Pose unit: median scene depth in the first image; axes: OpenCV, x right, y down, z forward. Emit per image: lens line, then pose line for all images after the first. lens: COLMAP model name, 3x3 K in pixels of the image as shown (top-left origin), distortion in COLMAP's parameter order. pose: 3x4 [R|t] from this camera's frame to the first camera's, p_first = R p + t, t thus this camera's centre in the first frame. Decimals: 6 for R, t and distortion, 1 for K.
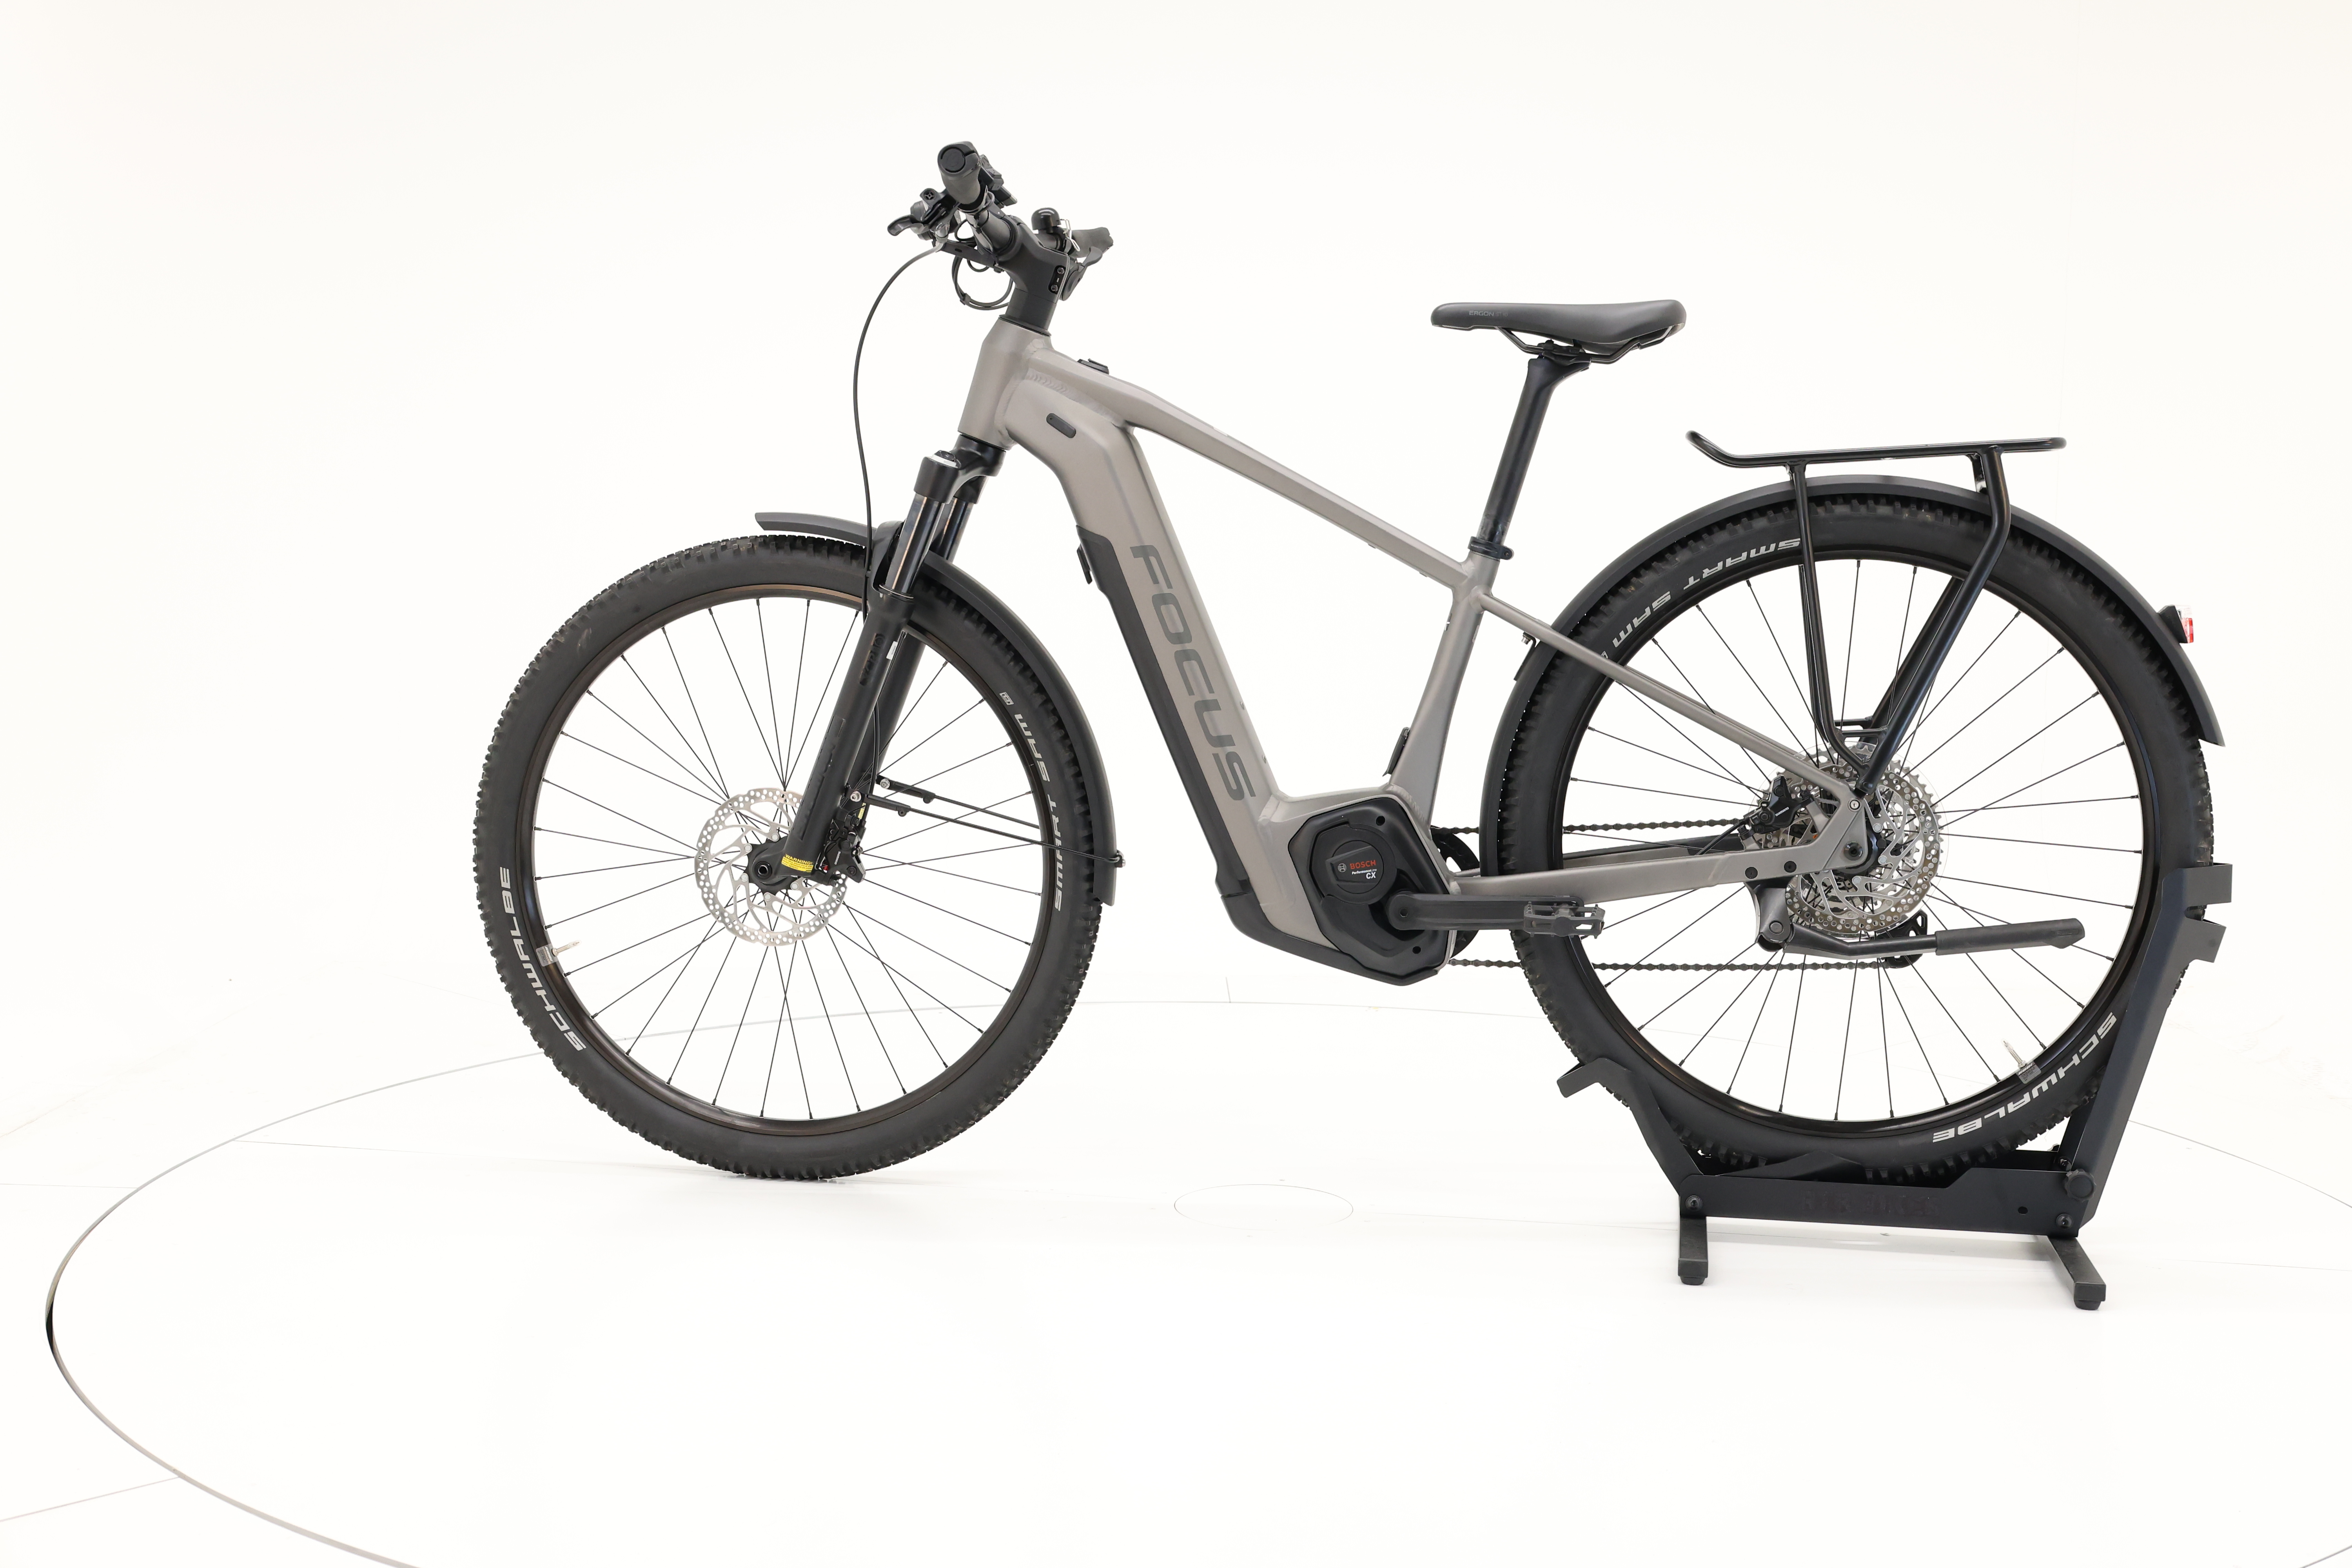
lens RADIAL K [[2667.7, 0, 1182.6], [0, 2667.7, 783.4], [0, 0, 1]] dist [-0.009746, 0.000000]
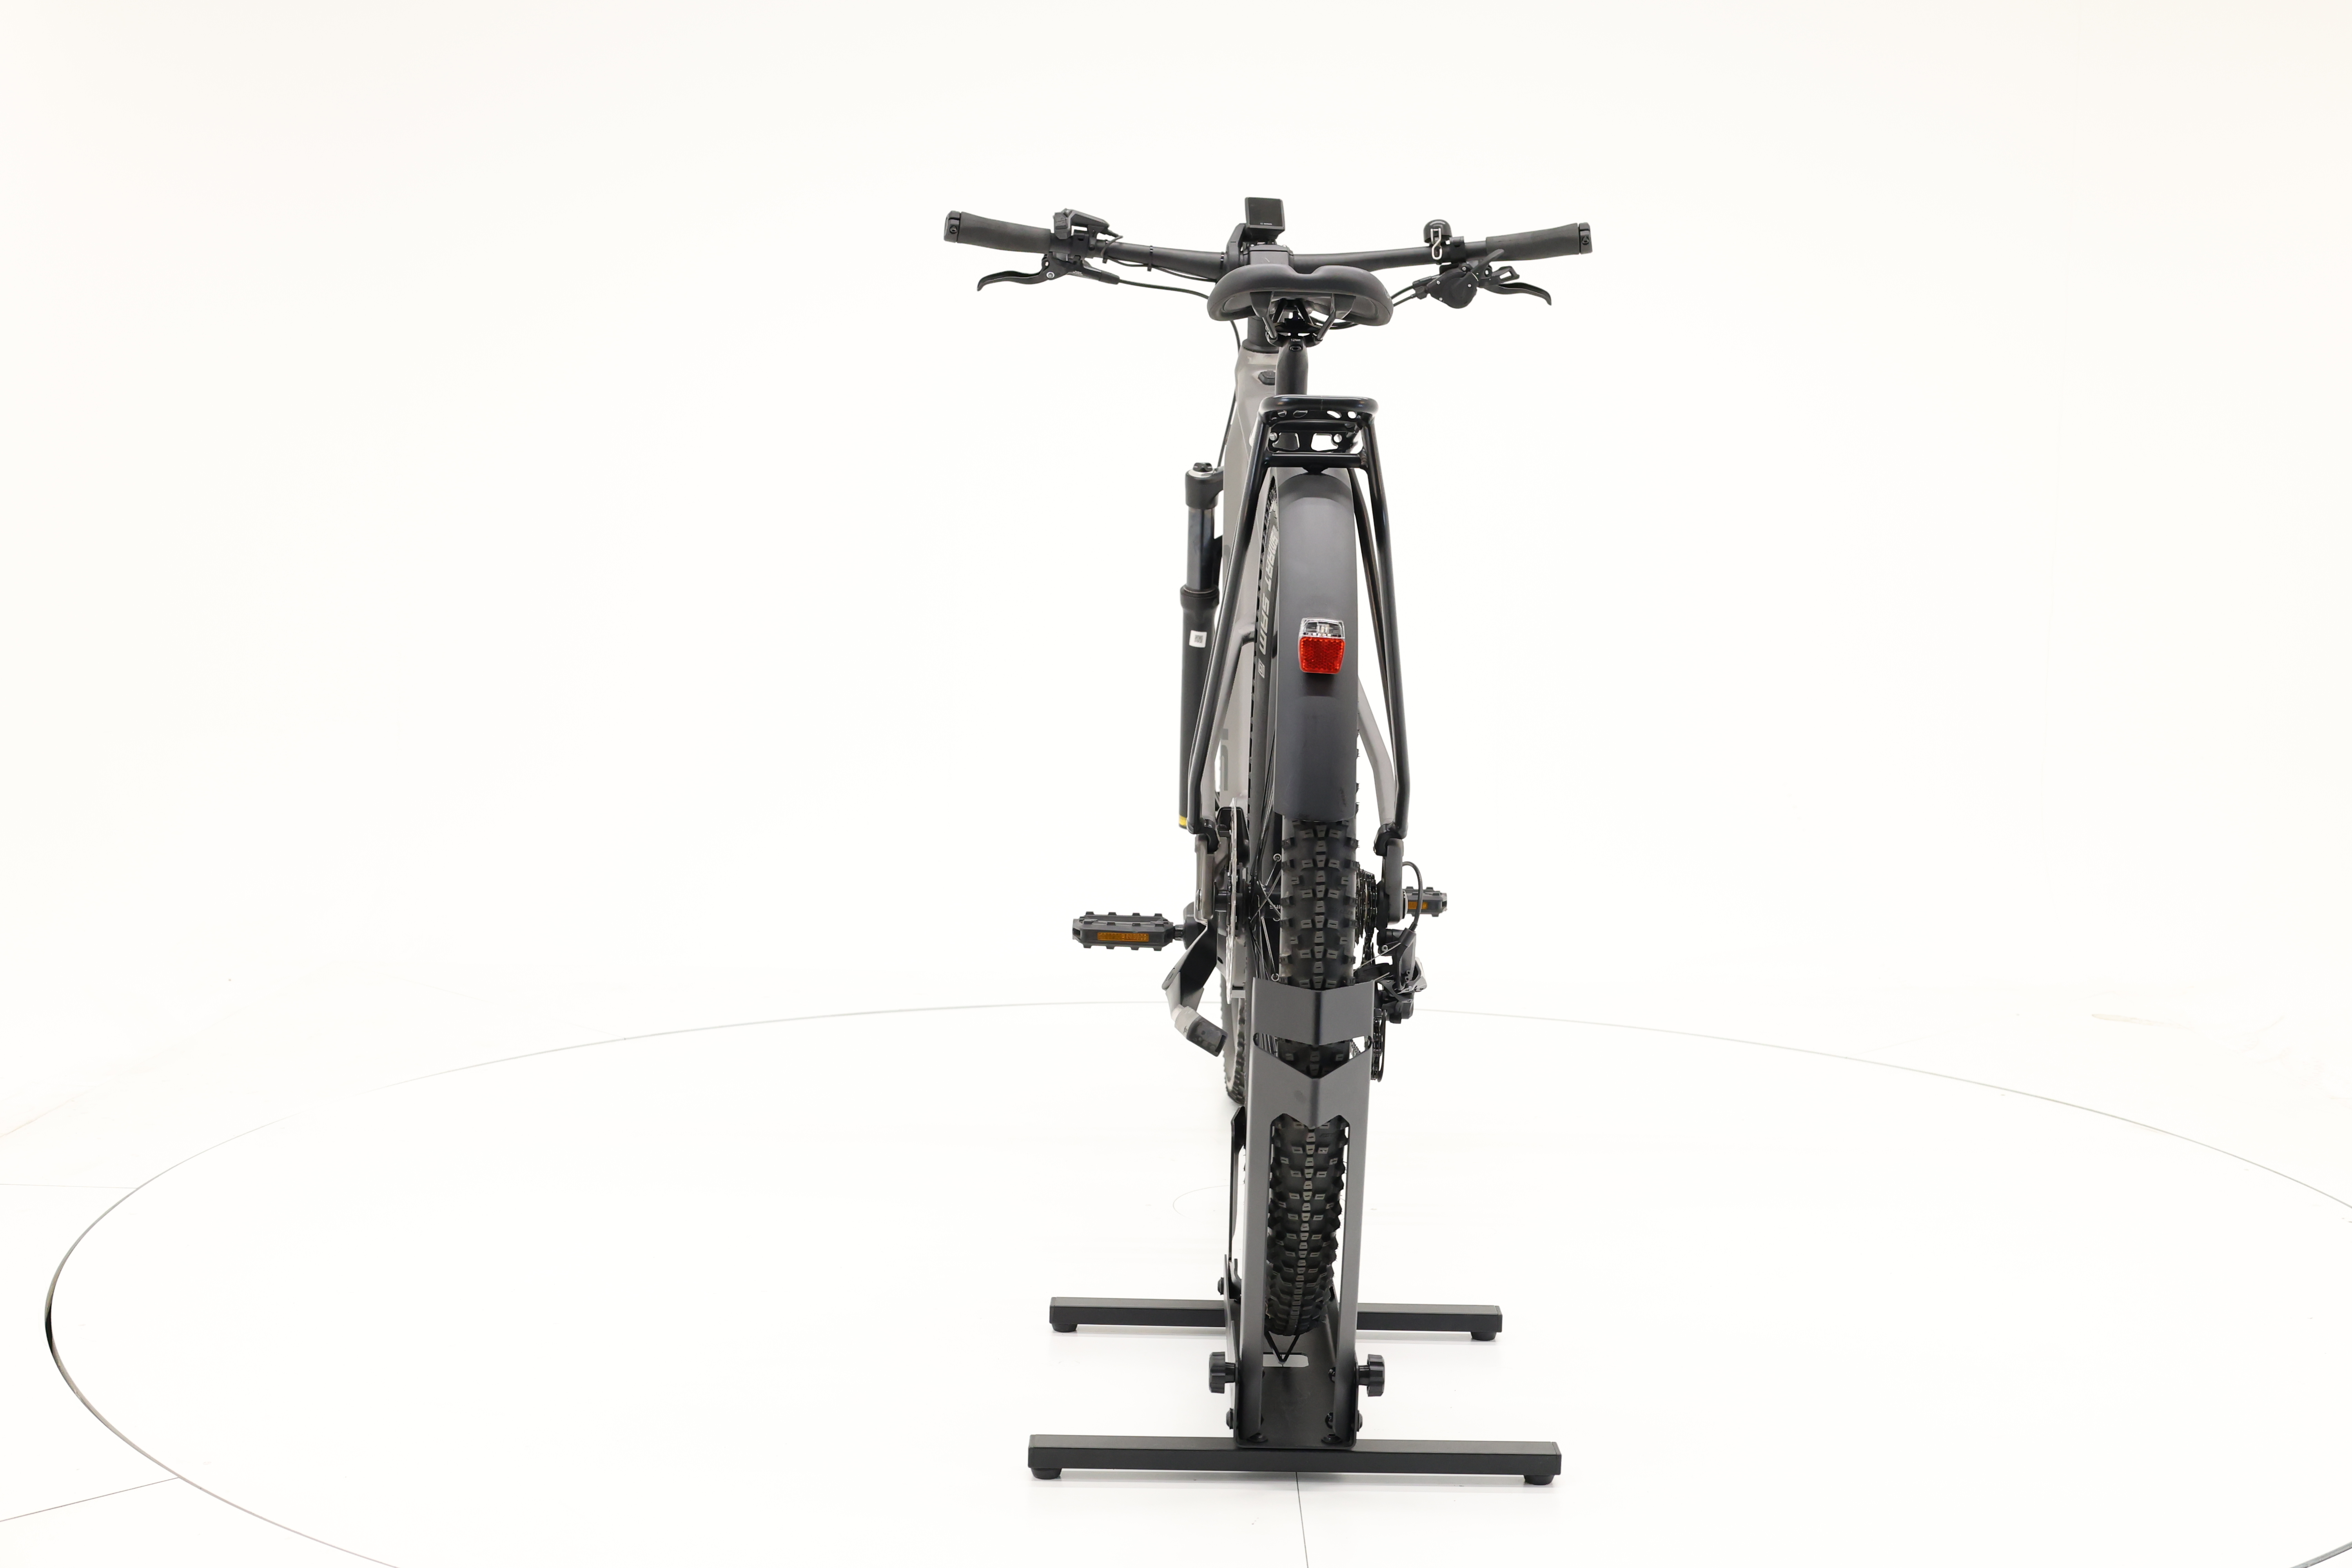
lens RADIAL K [[2667.7, 0, 1186.8], [0, 2667.7, 788.2], [0, 0, 1]] dist [-0.009746, 0.000000]
pose [[0.176268, 0.084732, -0.980689, 1.025040], [-0.109316, 0.991811, 0.066044, -0.062044], [0.978253, 0.095563, 0.184087, 0.797802]]
